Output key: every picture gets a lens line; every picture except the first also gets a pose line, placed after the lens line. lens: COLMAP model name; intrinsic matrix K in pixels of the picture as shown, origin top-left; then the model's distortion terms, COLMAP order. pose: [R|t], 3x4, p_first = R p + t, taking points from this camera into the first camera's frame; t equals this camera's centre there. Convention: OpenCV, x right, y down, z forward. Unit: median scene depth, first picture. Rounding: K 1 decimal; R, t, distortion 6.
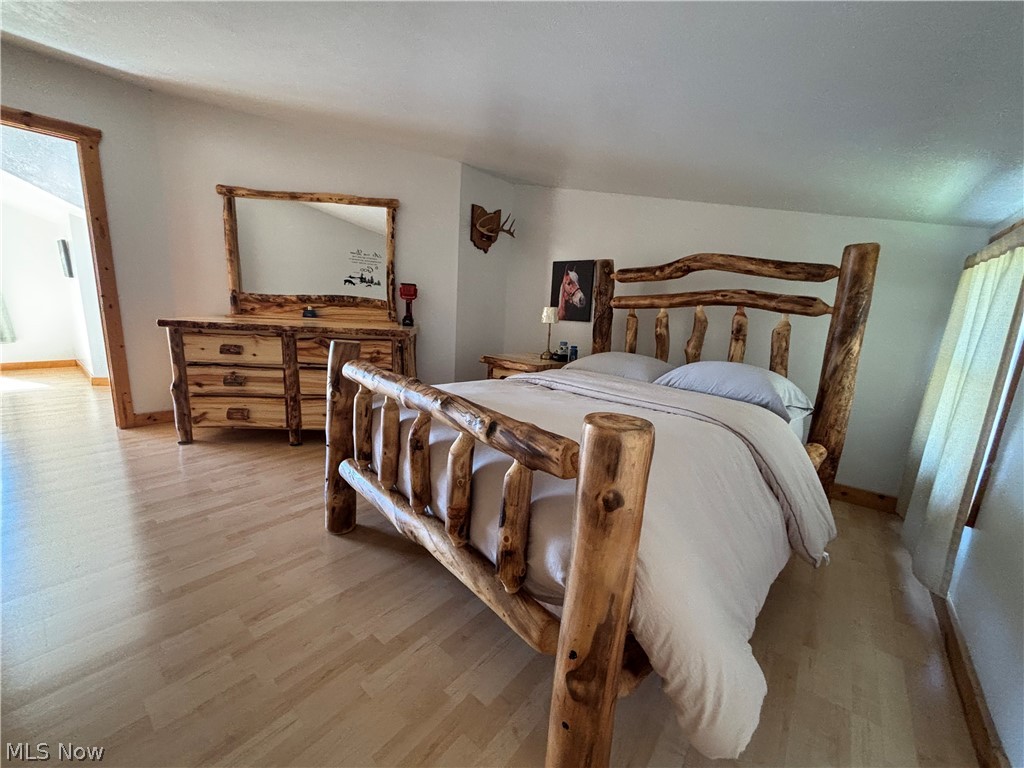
lens RADIAL K [[412.6, 0, 513.1], [0, 412.6, 385.5], [0, 0, 1]] dist [0.001400, -0.000126]
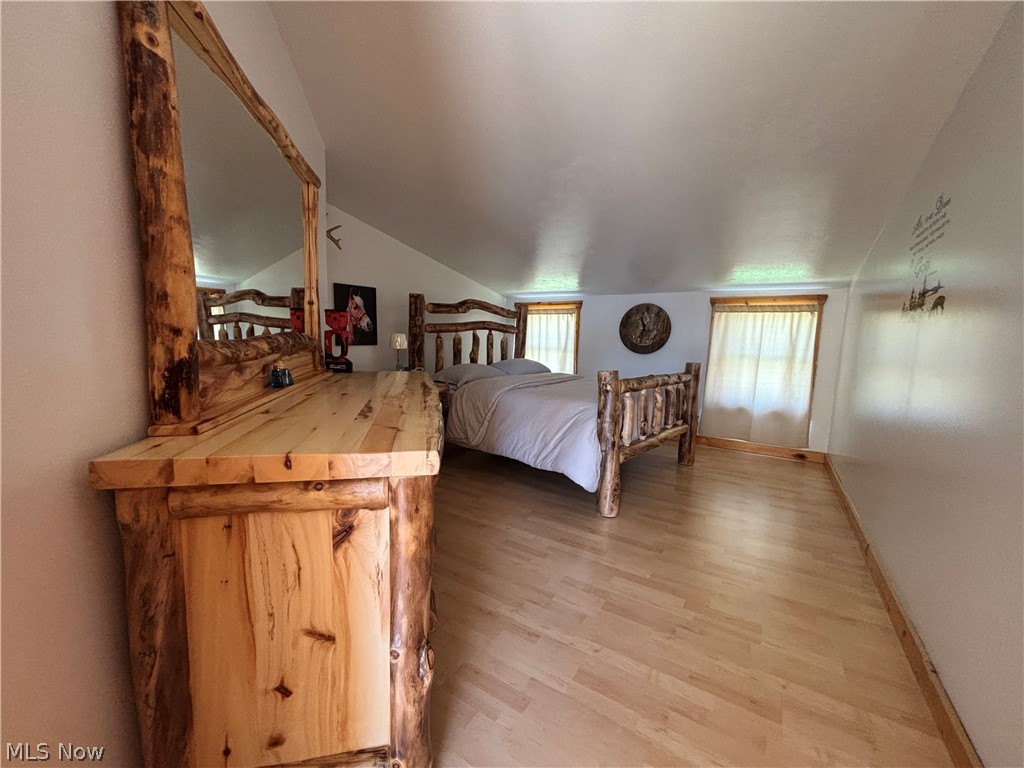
lens RADIAL K [[412.6, 0, 513.1], [0, 412.6, 385.5], [0, 0, 1]] dist [0.001400, -0.000126]
pose [[-0.123190, -0.178088, 0.976273, -1.066958], [0.159577, 0.967409, 0.196607, -0.239778], [-0.979469, 0.180011, -0.090757, 0.897222]]
